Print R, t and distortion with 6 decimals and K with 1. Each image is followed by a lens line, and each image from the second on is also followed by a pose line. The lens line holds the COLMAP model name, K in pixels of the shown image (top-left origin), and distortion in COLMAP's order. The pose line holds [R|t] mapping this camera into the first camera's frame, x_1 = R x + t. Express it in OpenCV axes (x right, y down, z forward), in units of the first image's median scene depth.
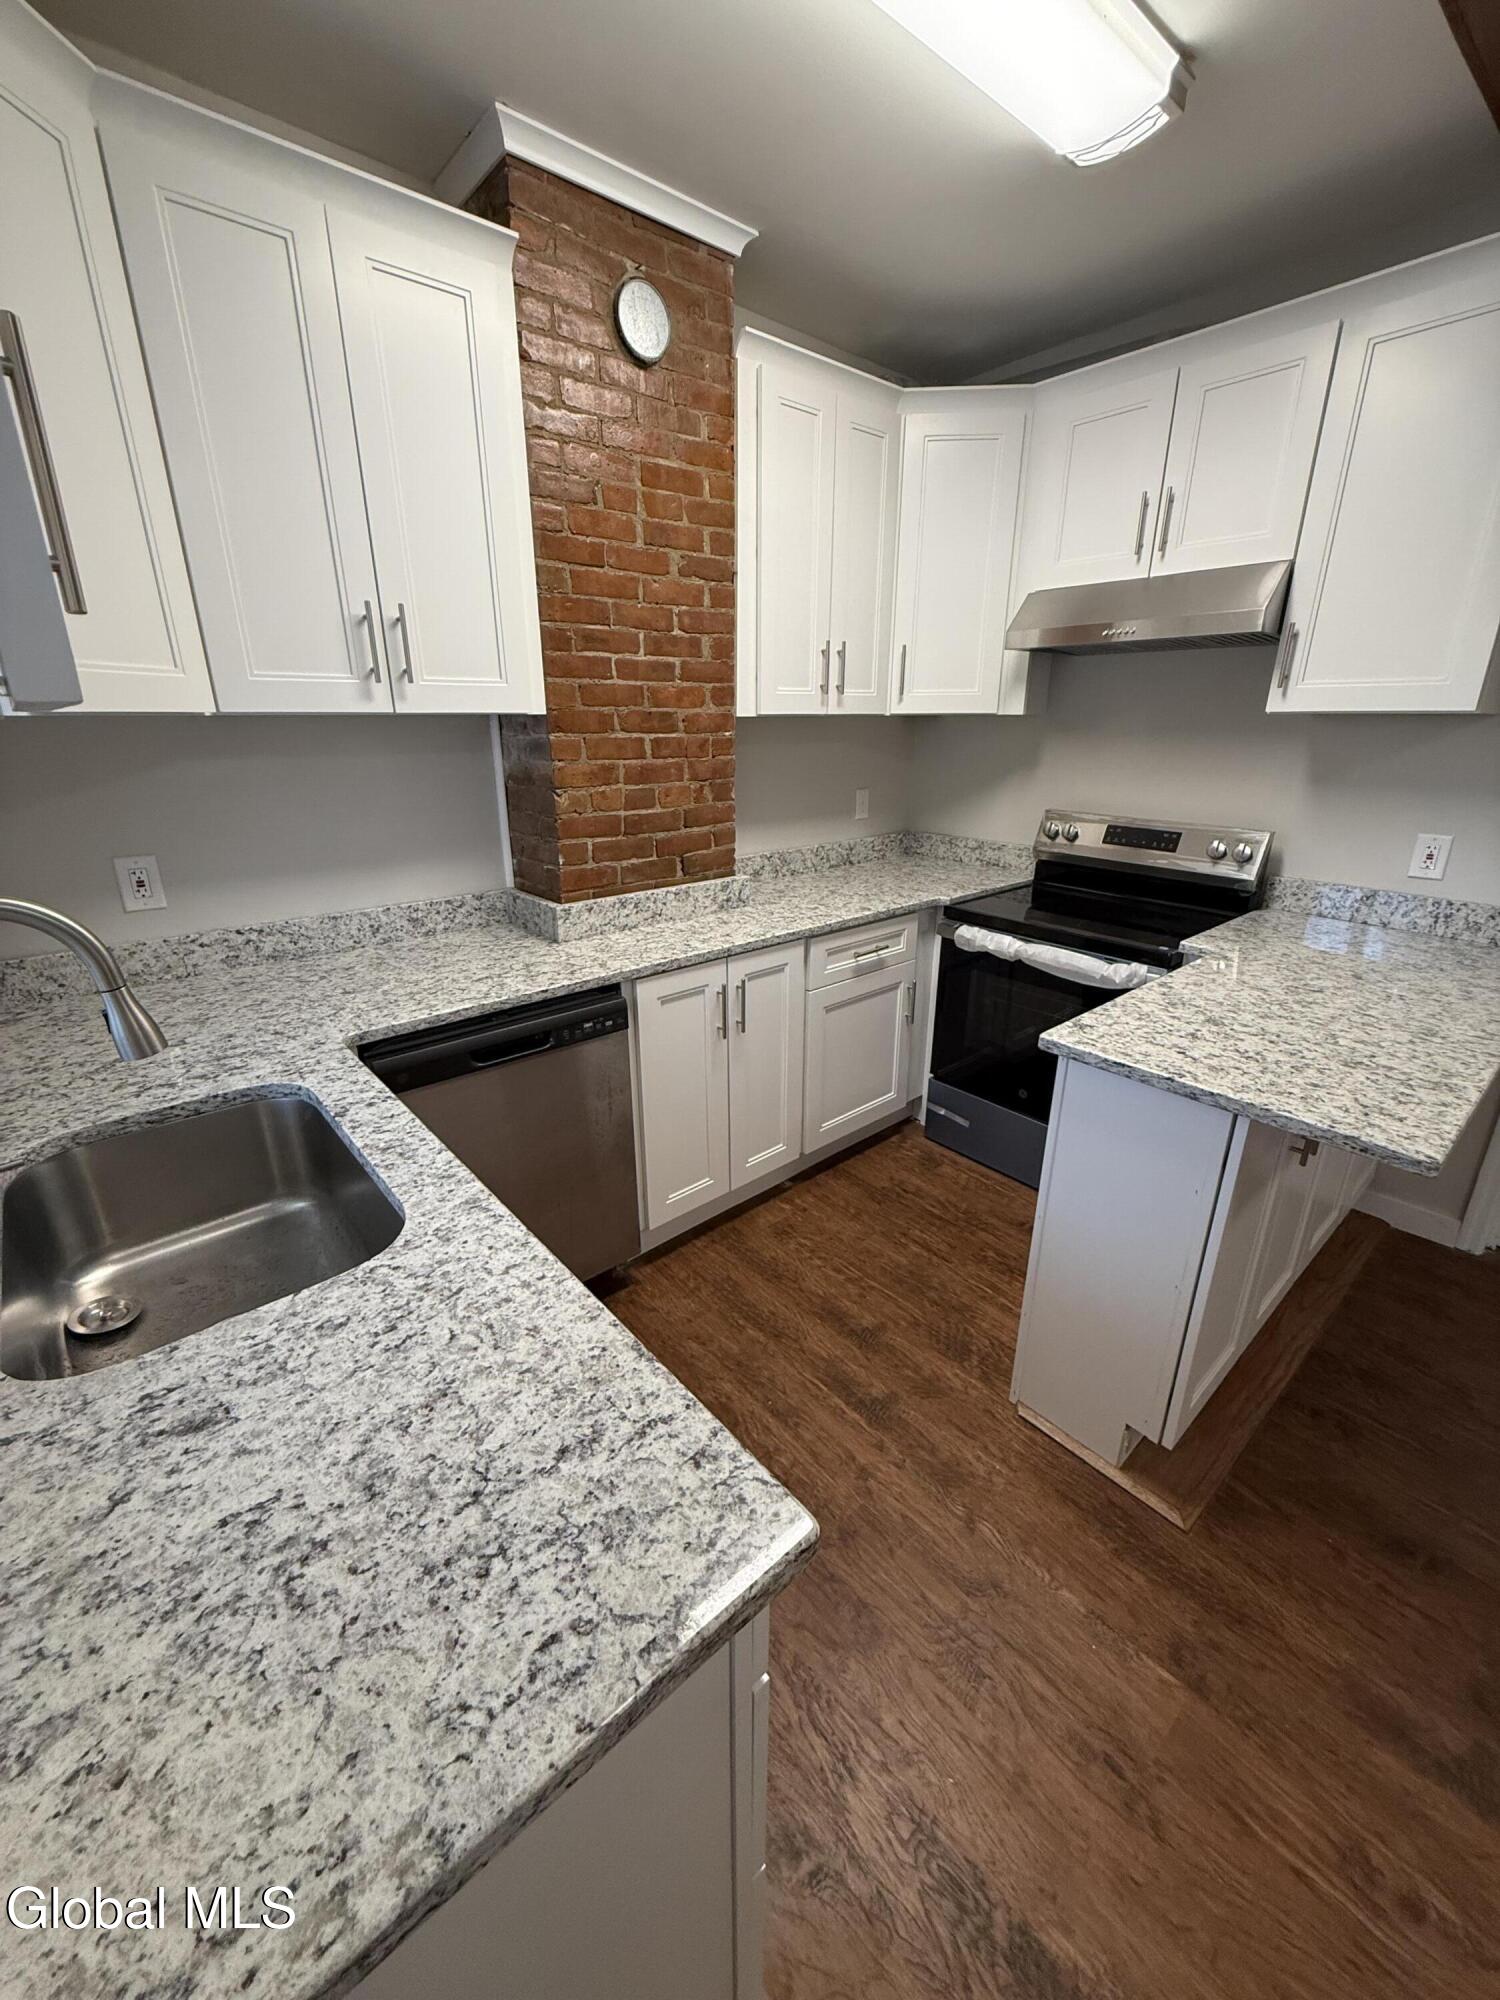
lens RADIAL K [[799.6, 0, 743.5], [0, 799.6, 993.7], [0, 0, 1]] dist [-0.000300, -0.000440]
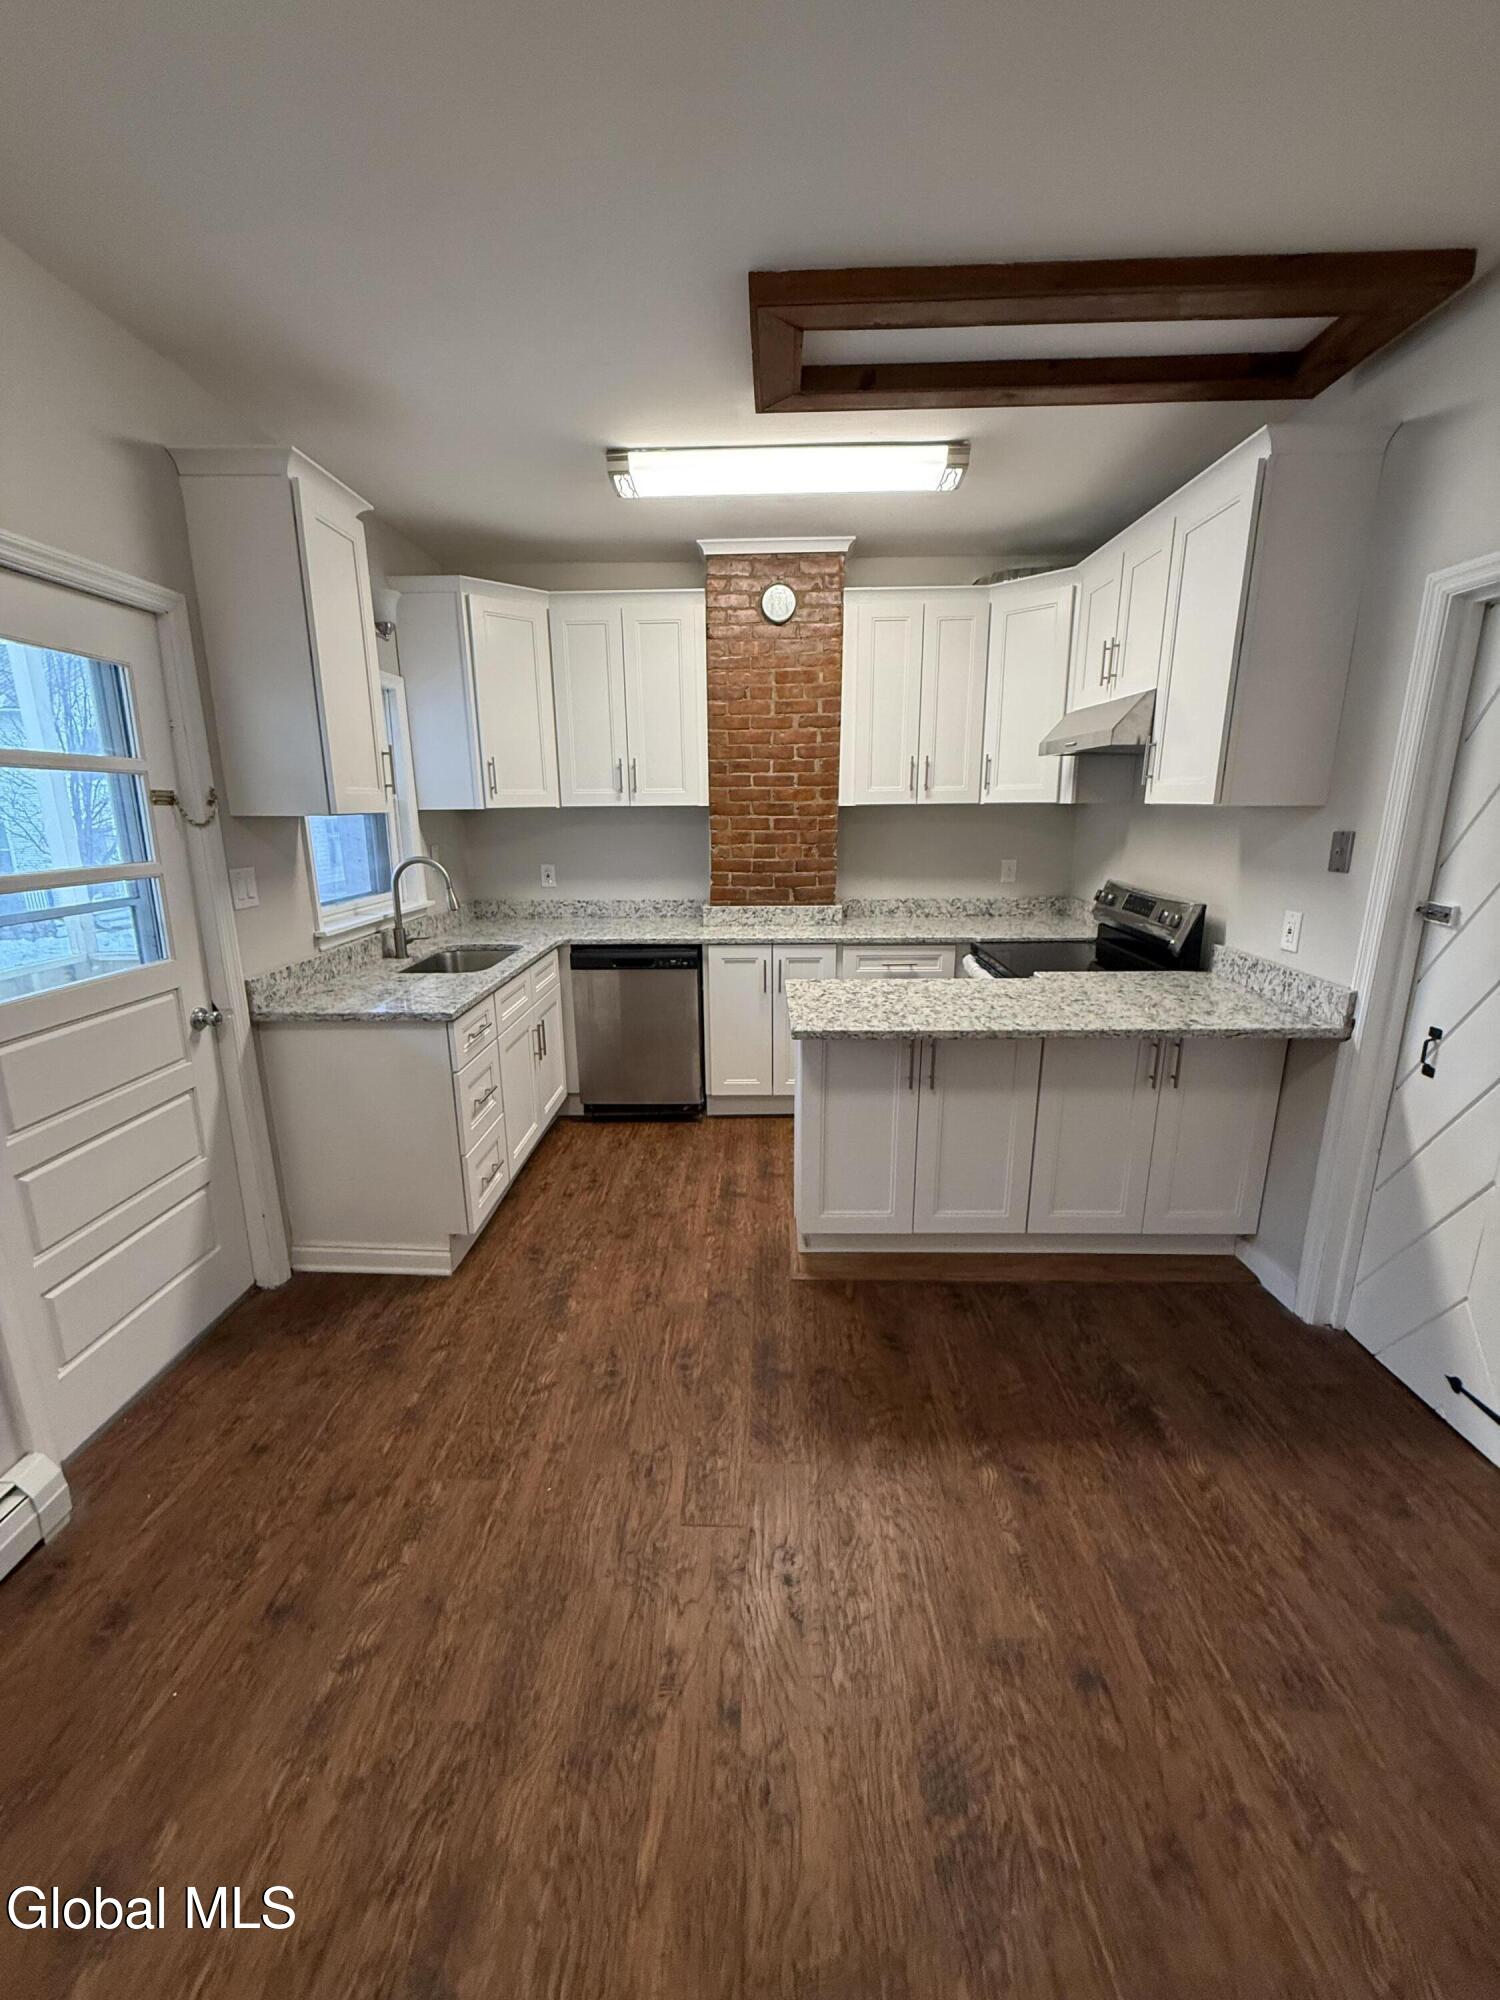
lens RADIAL K [[799.6, 0, 743.5], [0, 799.6, 993.7], [0, 0, 1]] dist [-0.000300, -0.000440]
pose [[0.740153, 0.154825, -0.654372, 1.038127], [-0.212750, 0.977061, -0.009466, 0.083306], [0.637896, 0.146224, 0.756114, -0.301620]]
